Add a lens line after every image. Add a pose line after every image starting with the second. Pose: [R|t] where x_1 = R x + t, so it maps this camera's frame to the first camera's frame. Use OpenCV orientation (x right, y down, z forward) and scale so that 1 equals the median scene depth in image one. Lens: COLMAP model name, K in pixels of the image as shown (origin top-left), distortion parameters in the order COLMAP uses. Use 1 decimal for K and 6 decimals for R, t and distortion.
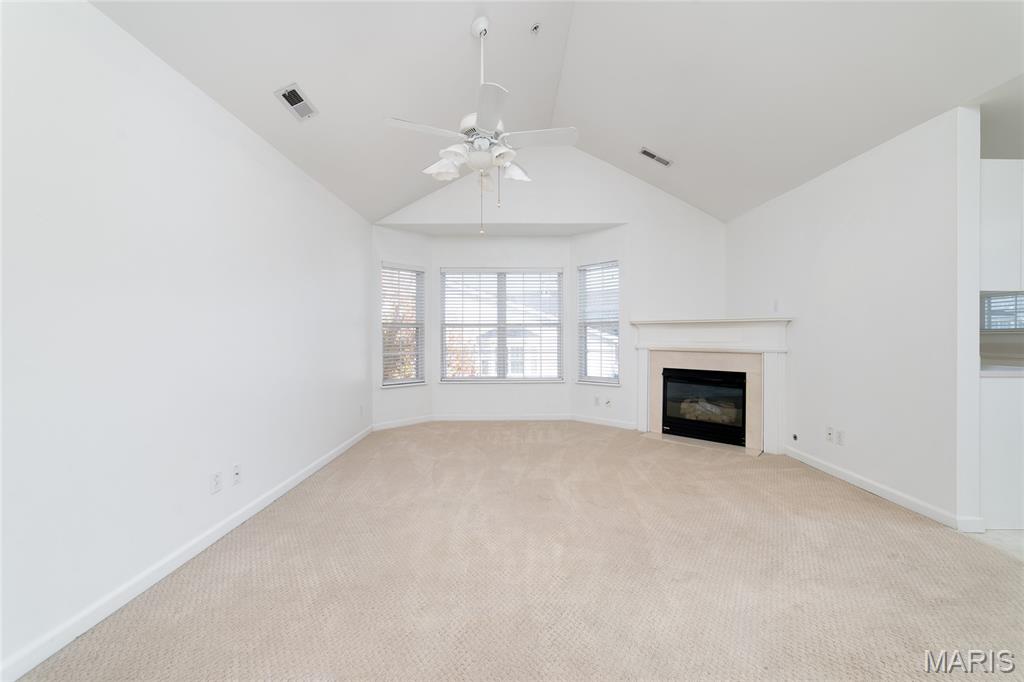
lens RADIAL K [[407.4, 0, 518.1], [0, 407.4, 341.5], [0, 0, 1]] dist [-0.013708, 0.003306]
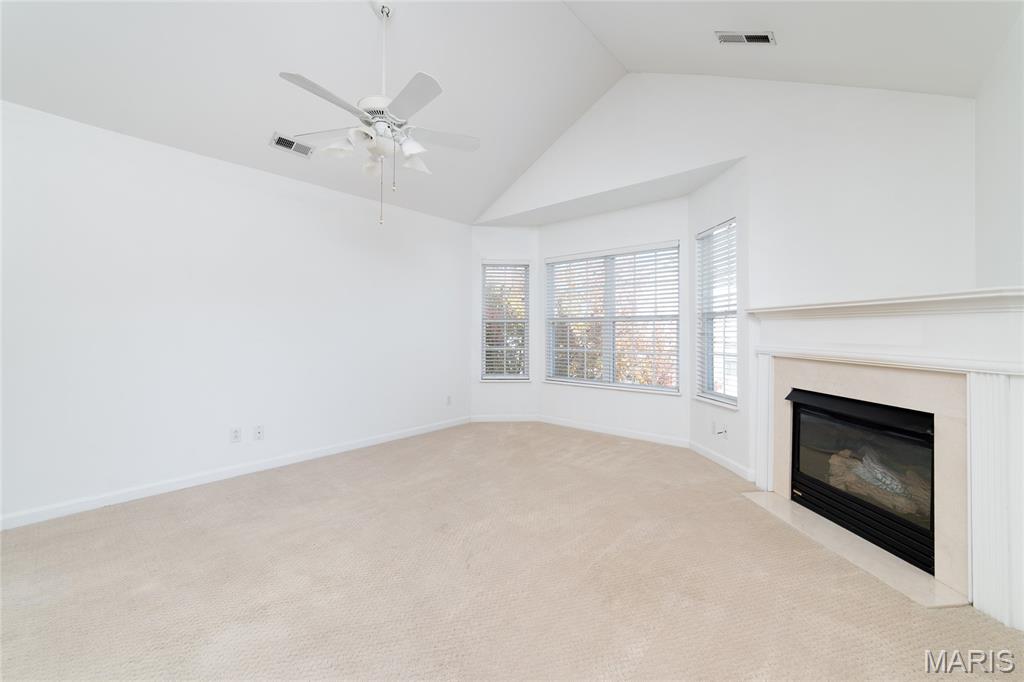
lens RADIAL K [[407.4, 0, 511.6], [0, 407.4, 333.0], [0, 0, 1]] dist [-0.013708, 0.003306]
pose [[0.738879, 0.006246, -0.673810, 0.455225], [-0.013034, 0.999902, -0.005025, -0.005464], [0.673712, 0.012496, 0.738888, 0.303130]]
